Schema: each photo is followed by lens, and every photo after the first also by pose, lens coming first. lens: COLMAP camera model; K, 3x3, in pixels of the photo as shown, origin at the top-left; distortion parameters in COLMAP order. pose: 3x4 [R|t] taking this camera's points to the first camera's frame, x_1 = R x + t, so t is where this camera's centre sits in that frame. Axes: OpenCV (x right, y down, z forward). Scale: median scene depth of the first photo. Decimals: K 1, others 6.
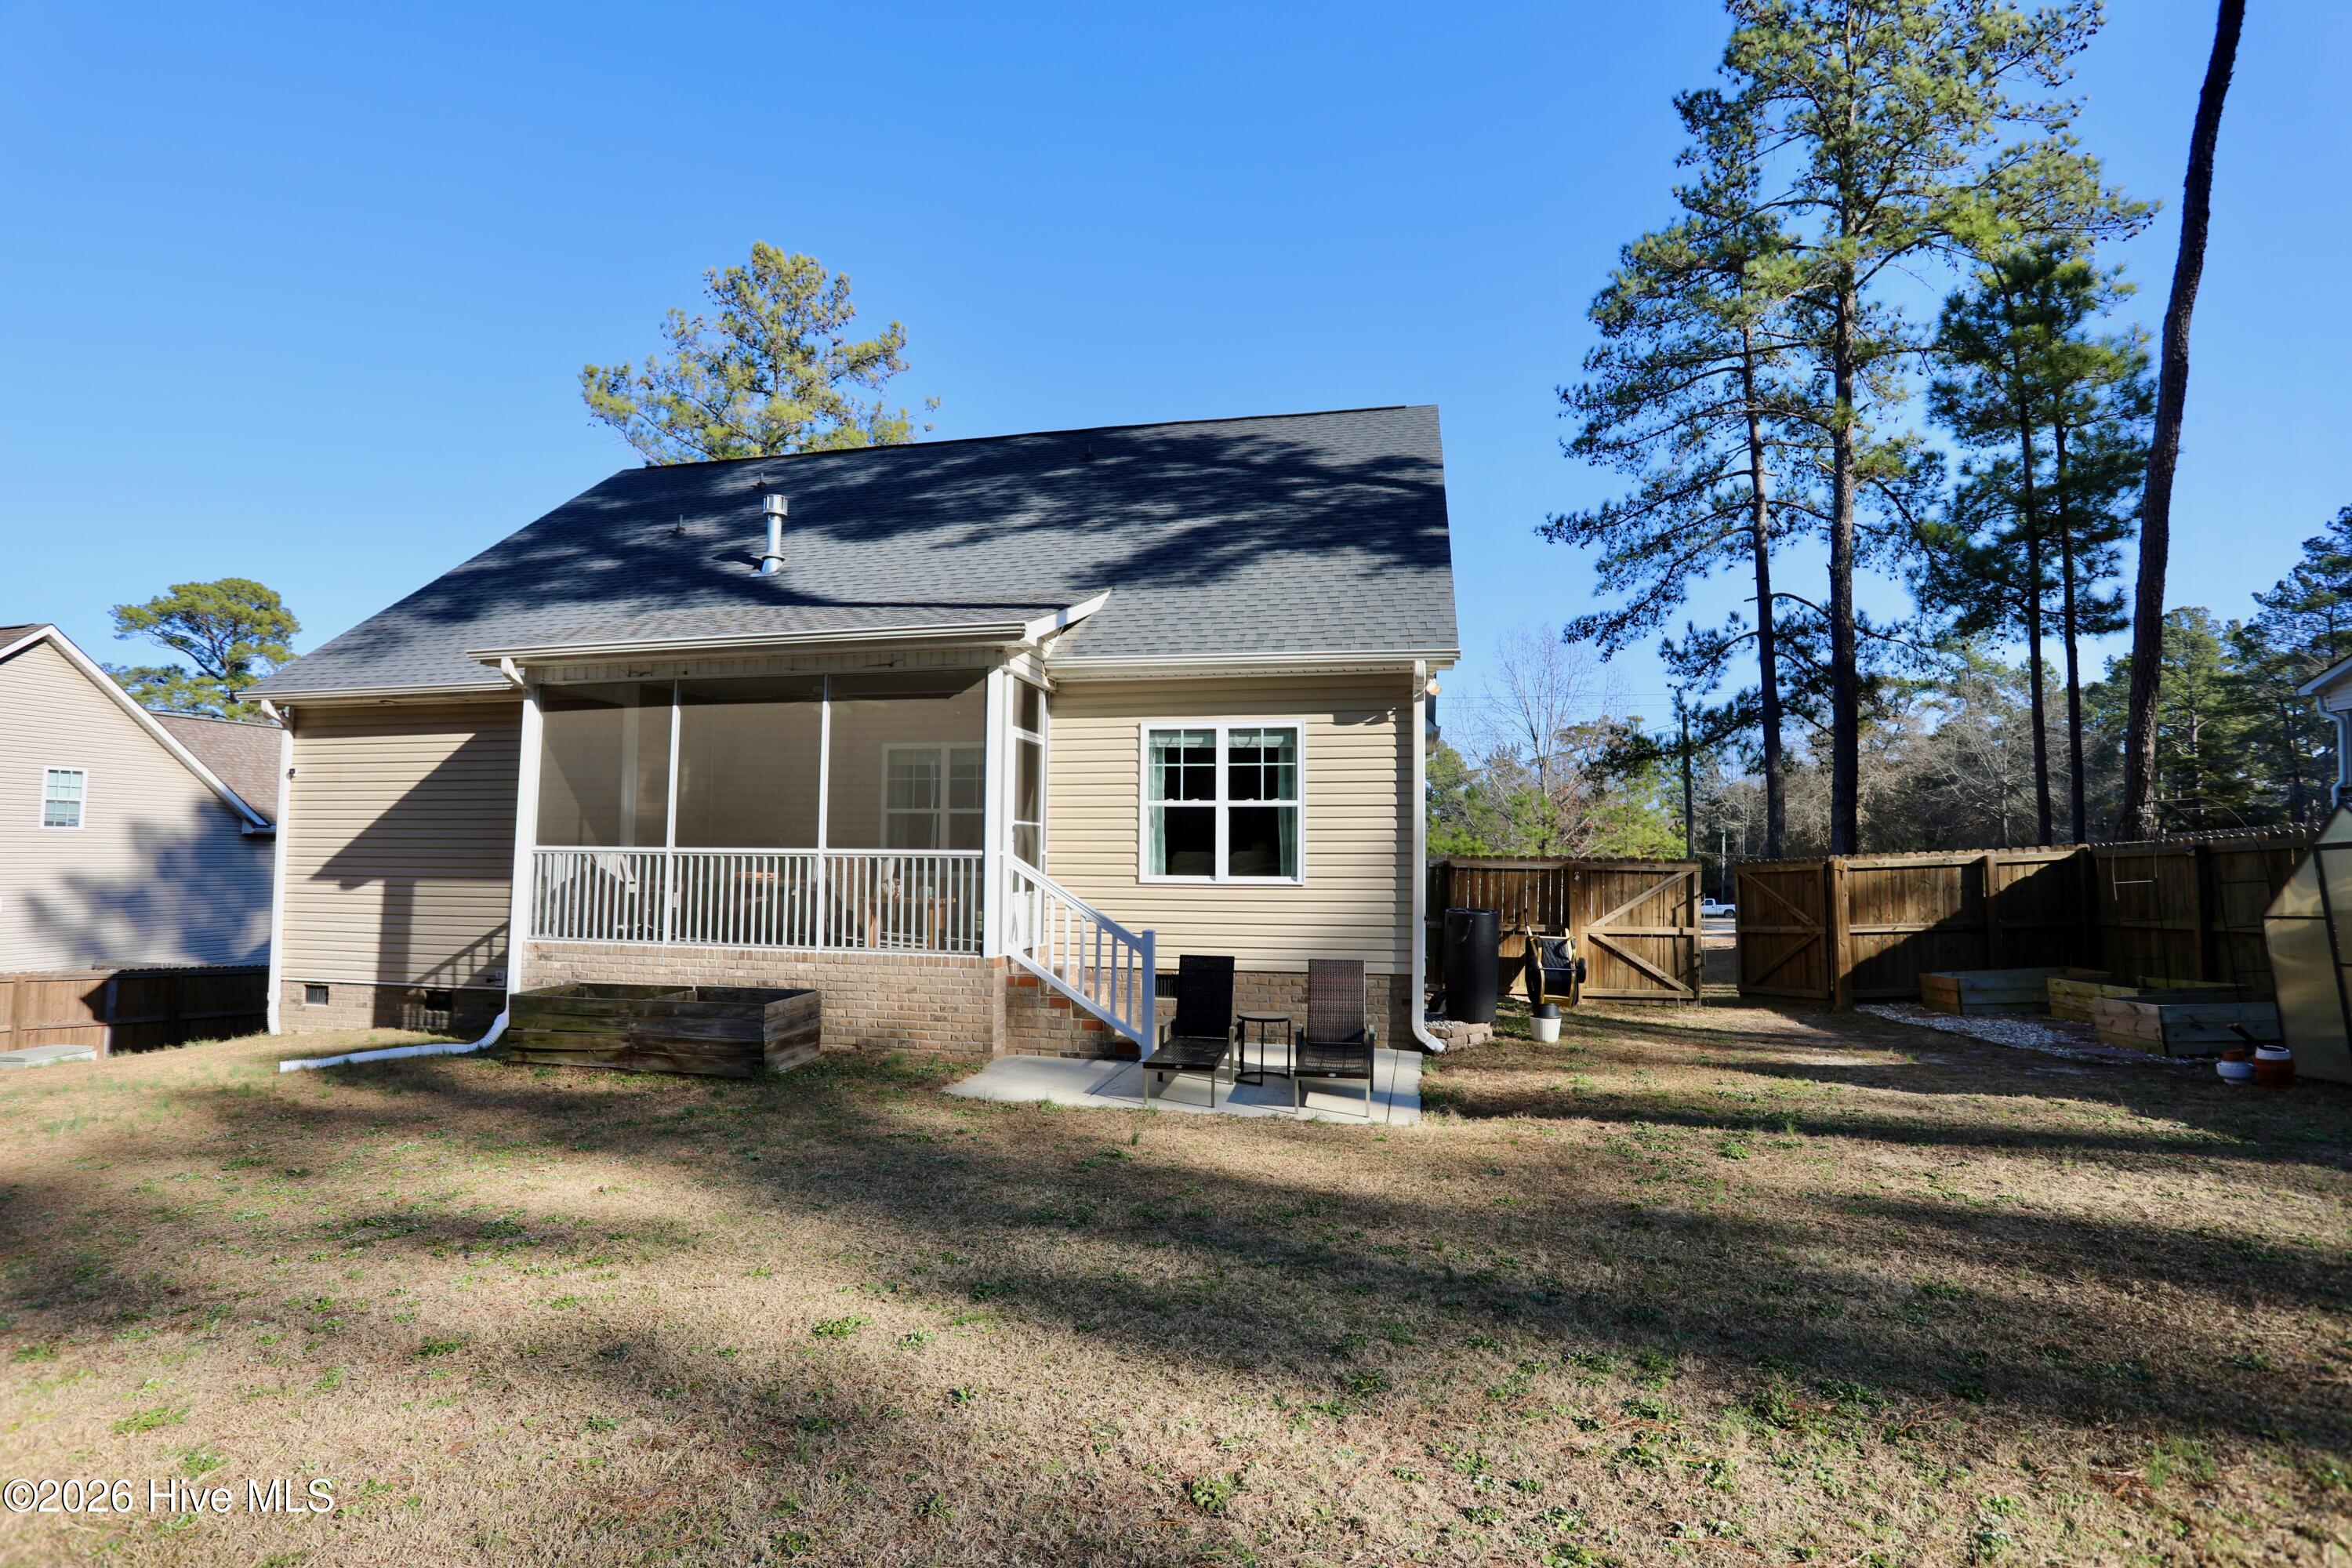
lens RADIAL K [[1150.4, 0, 1173.6], [0, 1150.4, 782.1], [0, 0, 1]] dist [-0.035071, 0.015859]
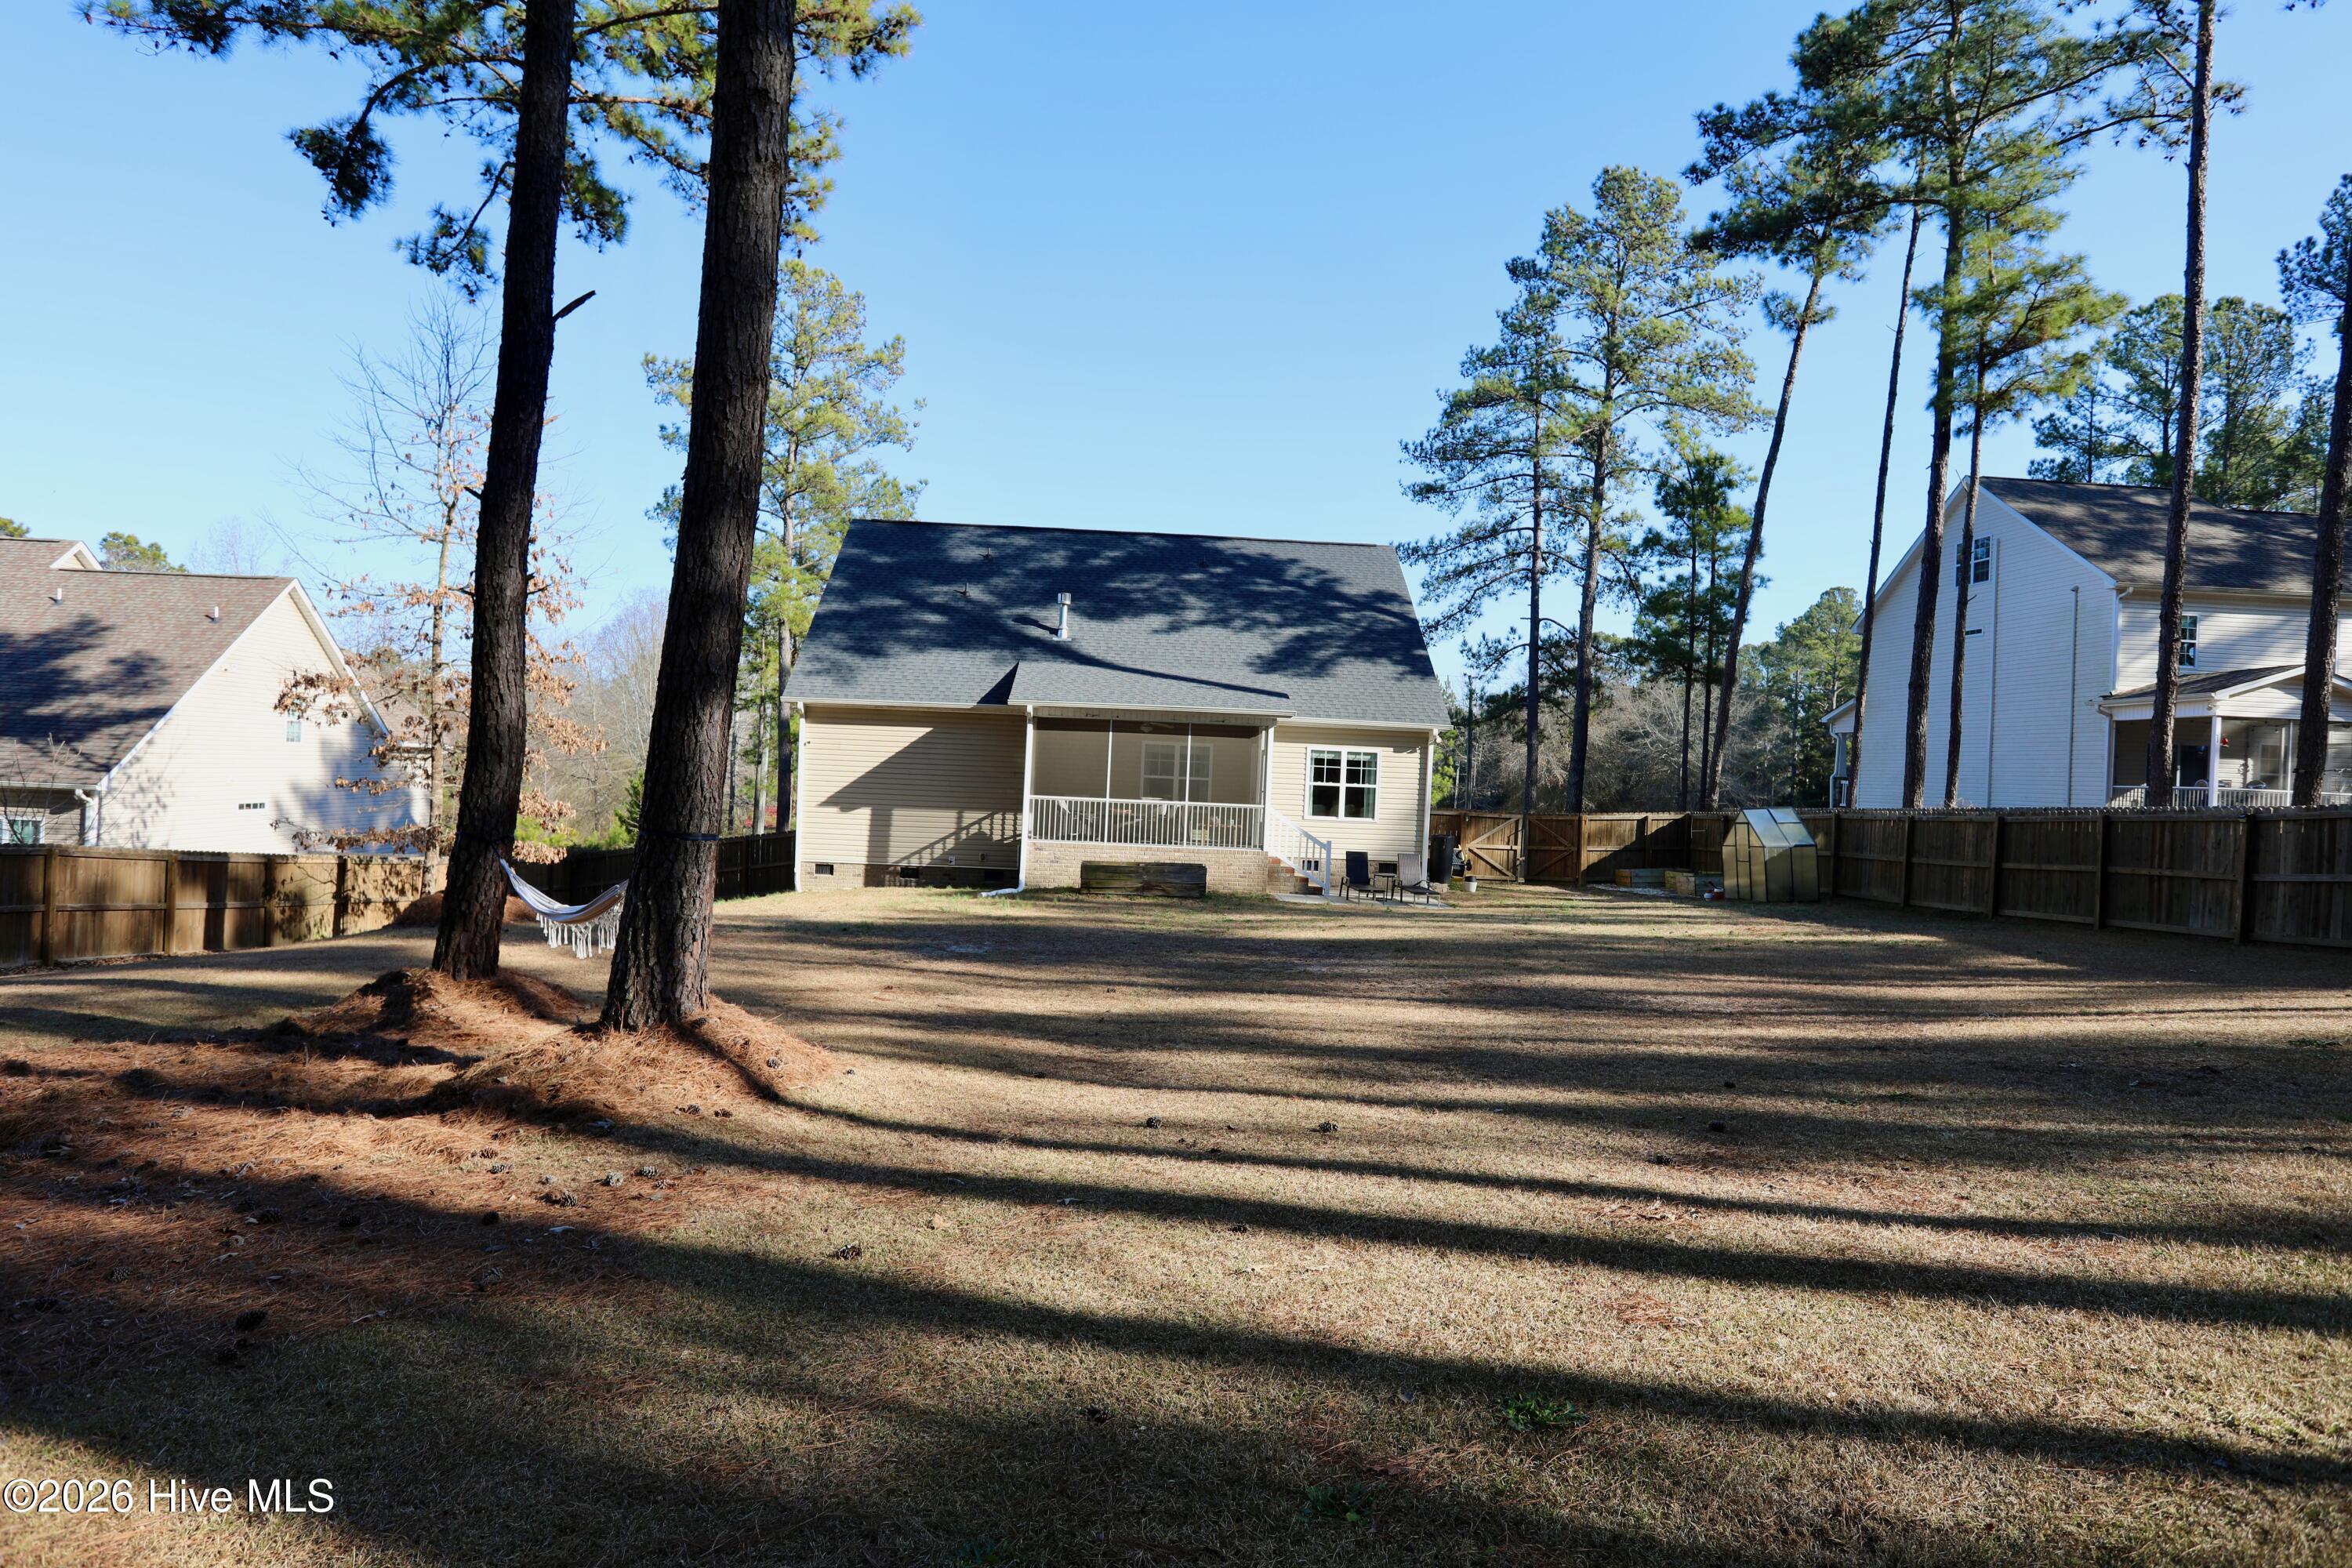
lens RADIAL K [[1374.6, 0, 1175.2], [0, 1374.6, 782.2], [0, 0, 1]] dist [0.002423, -0.000907]
pose [[0.963828, 0.030971, 0.264719, -0.741484], [-0.051297, 0.996212, 0.070216, -0.119694], [-0.261541, -0.081255, 0.961766, -1.121876]]
